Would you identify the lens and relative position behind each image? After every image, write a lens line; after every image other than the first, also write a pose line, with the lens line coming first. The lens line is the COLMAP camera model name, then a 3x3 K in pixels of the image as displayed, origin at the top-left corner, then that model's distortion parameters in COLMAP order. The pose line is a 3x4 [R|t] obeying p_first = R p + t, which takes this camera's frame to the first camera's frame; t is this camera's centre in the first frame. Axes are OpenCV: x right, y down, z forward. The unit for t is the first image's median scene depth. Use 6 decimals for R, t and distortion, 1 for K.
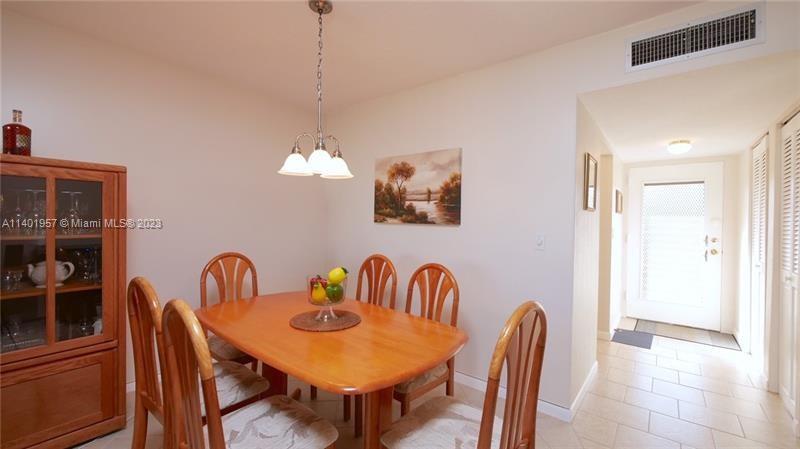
lens RADIAL K [[329.6, 0, 399.7], [0, 329.6, 220.3], [0, 0, 1]] dist [-0.008751, 0.001164]
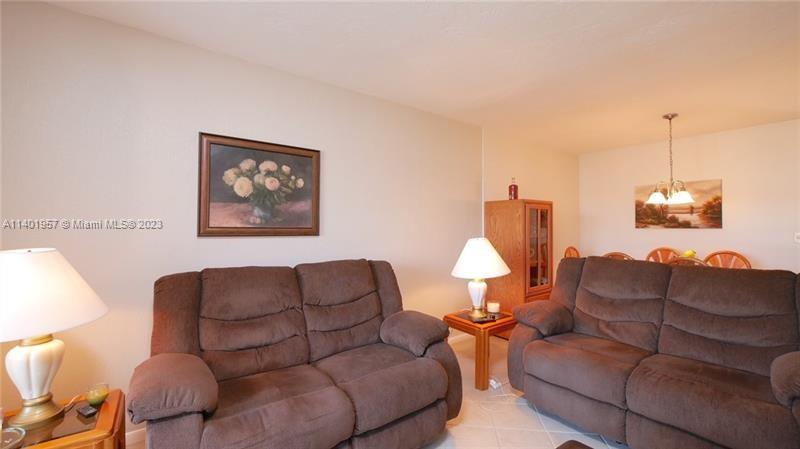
lens RADIAL K [[329.6, 0, 400.9], [0, 329.6, 222.2], [0, 0, 1]] dist [-0.008751, 0.001164]
pose [[0.971013, -0.018906, -0.238276, -0.871647], [0.014351, 0.999680, -0.020840, -0.005636], [0.238594, 0.016816, 0.970974, -0.816771]]
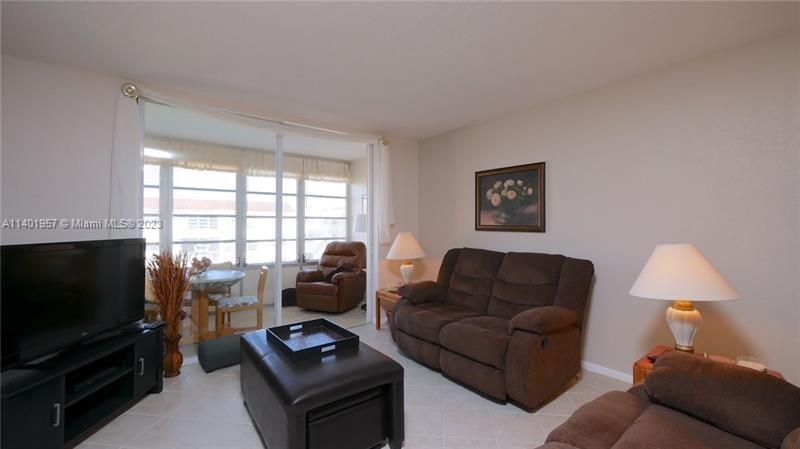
lens RADIAL K [[329.6, 0, 395.5], [0, 329.6, 223.0], [0, 0, 1]] dist [-0.008751, 0.001164]
pose [[-0.229799, -0.014436, -0.973131, -0.083017], [-0.003589, 0.999896, -0.013986, -0.004811], [0.973231, 0.000279, -0.229827, -0.188753]]
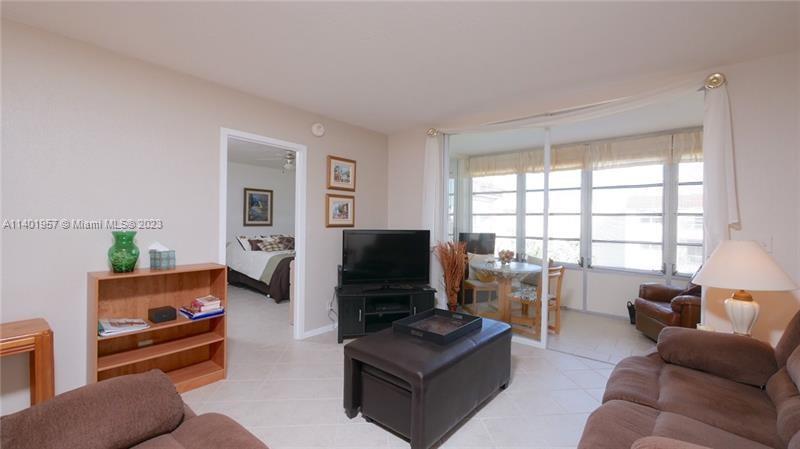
lens RADIAL K [[329.6, 0, 401.0], [0, 329.6, 221.0], [0, 0, 1]] dist [-0.008751, 0.001164]
pose [[-0.999731, -0.020445, 0.010923, -0.721280], [-0.020433, 0.999790, 0.001251, -0.011289], [-0.010946, 0.001028, -0.999940, 0.305161]]
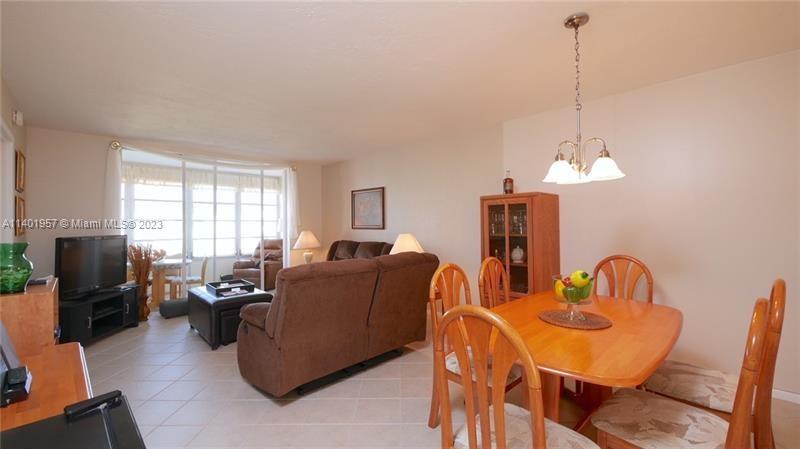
lens RADIAL K [[329.6, 0, 397.0], [0, 329.6, 222.1], [0, 0, 1]] dist [-0.008751, 0.001164]
pose [[-0.110529, -0.018464, -0.993701, 0.564377], [0.007406, 0.999784, -0.019401, 0.004673], [0.993845, -0.009504, -0.110368, 0.341335]]
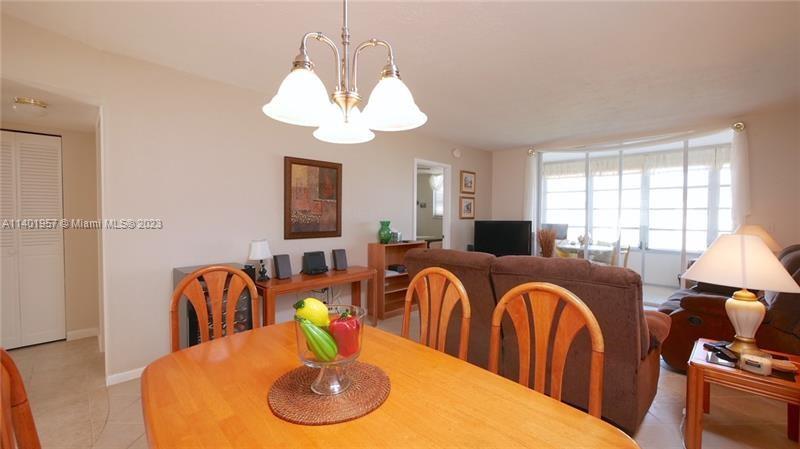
lens RADIAL K [[329.6, 0, 402.7], [0, 329.6, 222.4], [0, 0, 1]] dist [-0.008751, 0.001164]
pose [[-0.994312, -0.018749, 0.104839, -0.259582], [-0.016133, 0.999538, 0.025751, -0.003291], [-0.105274, 0.023913, -0.994156, 0.984637]]
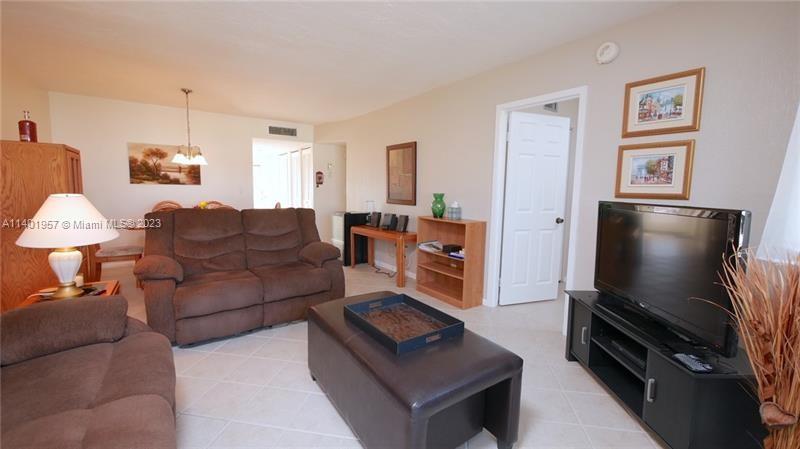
lens RADIAL K [[329.6, 0, 397.5], [0, 329.6, 219.3], [0, 0, 1]] dist [-0.008751, 0.001164]
pose [[0.266729, -0.099608, 0.958611, -1.420538], [-0.011508, 0.994245, 0.106512, -0.006424], [-0.963703, -0.039442, 0.264047, -0.719108]]
